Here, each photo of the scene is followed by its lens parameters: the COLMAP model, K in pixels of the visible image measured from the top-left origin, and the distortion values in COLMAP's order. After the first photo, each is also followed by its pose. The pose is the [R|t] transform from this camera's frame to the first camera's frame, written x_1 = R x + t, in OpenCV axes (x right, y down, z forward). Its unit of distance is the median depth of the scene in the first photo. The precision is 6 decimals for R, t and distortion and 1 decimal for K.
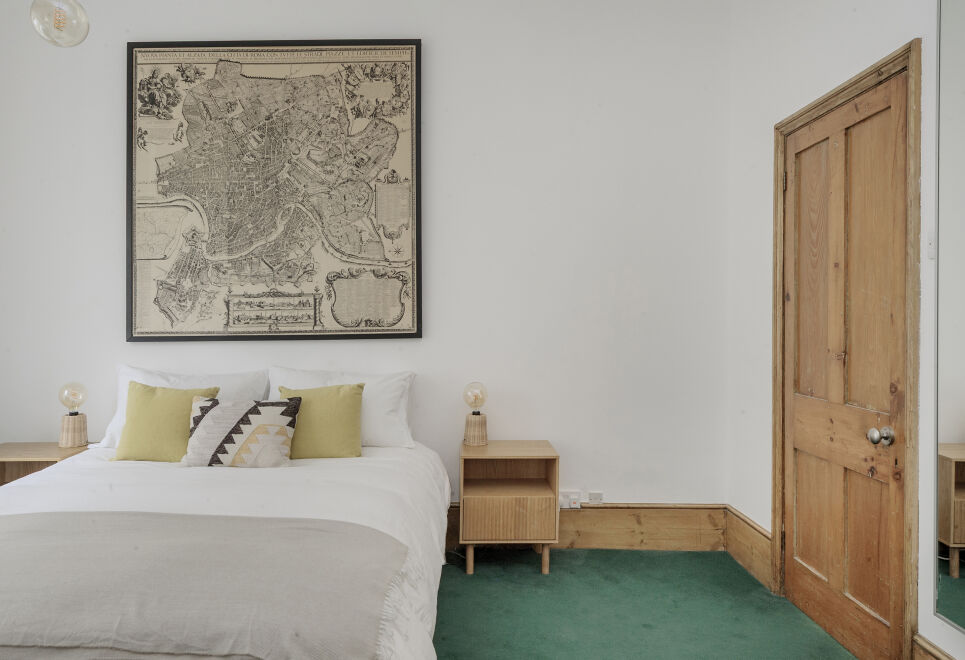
lens RADIAL K [[723.7, 0, 522.8], [0, 723.7, 307.0], [0, 0, 1]] dist [0.028473, -0.026403]
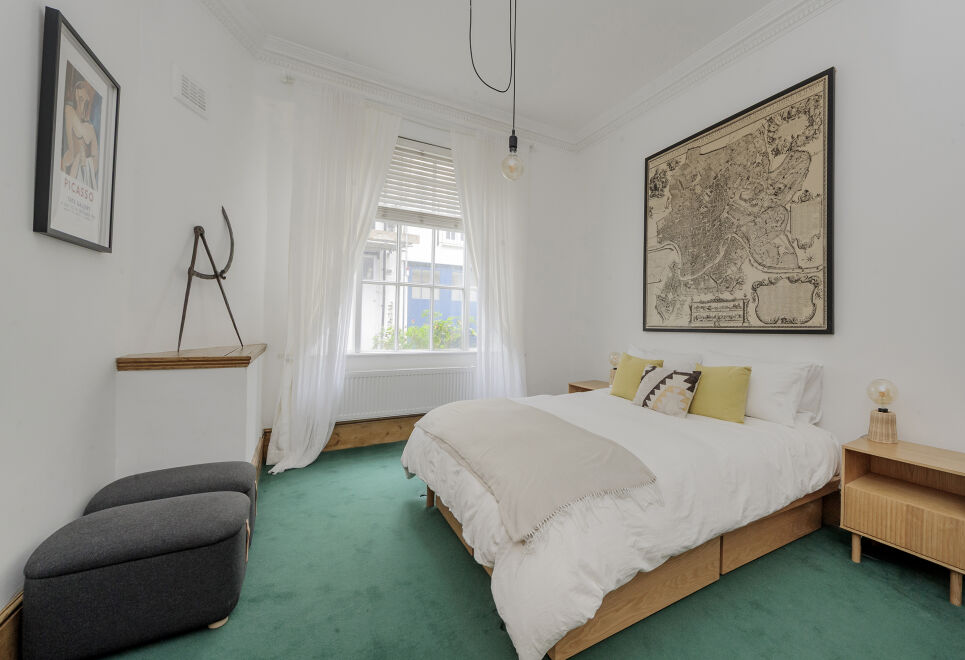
lens RADIAL K [[441.4, 0, 483.6], [0, 441.4, 320.6], [0, 0, 1]] dist [-0.003640, -0.001783]
pose [[0.378717, 0.000671, -0.925512, 0.282153], [-0.005527, 0.999984, -0.001537, 0.025813], [0.925496, 0.005698, 0.378715, 0.250067]]
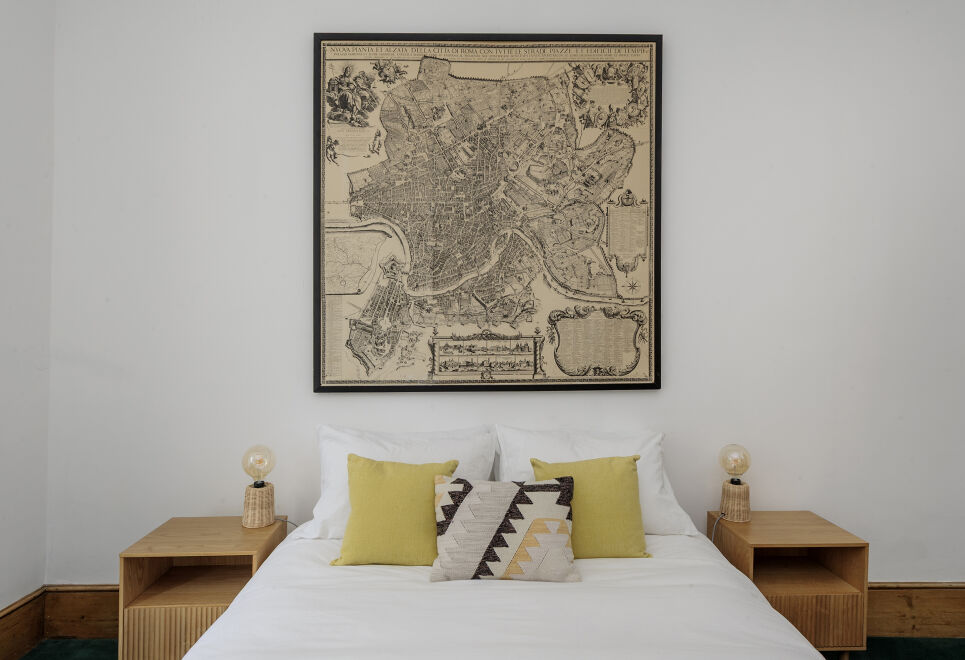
lens RADIAL K [[534.7, 0, 481.6], [0, 534.7, 327.1], [0, 0, 1]] dist [0.011803, -0.003541]
pose [[0.999778, 0.006562, 0.020022, -0.361500], [-0.006842, 0.999879, 0.013963, -0.037075], [-0.019928, -0.014097, 0.999702, 0.378247]]
